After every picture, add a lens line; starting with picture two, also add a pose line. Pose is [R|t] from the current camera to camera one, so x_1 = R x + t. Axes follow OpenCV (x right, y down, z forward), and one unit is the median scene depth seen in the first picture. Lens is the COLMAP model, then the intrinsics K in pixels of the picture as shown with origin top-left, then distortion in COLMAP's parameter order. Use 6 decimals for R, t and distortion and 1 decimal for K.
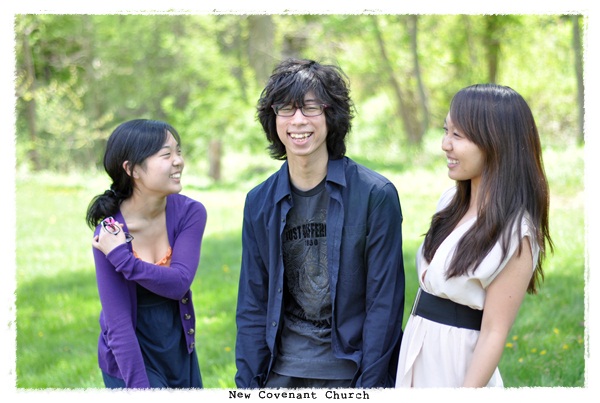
lens RADIAL K [[1324.3, 0, 300.0], [0, 1324.3, 201.5], [0, 0, 1]] dist [-0.025971, -0.123644]
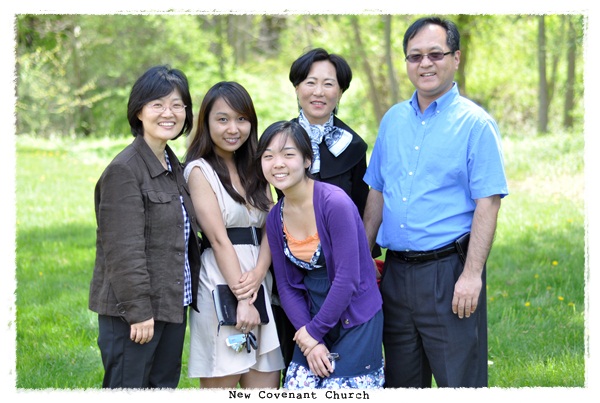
lens RADIAL K [[1324.3, 0, 300.0], [0, 1324.3, 201.5], [0, 0, 1]] dist [-0.025971, -0.123644]
pose [[0.998382, 0.051529, 0.024051, -0.003805], [-0.051901, 0.998538, 0.015122, 0.009144], [-0.023236, -0.016345, 0.999596, -0.132704]]
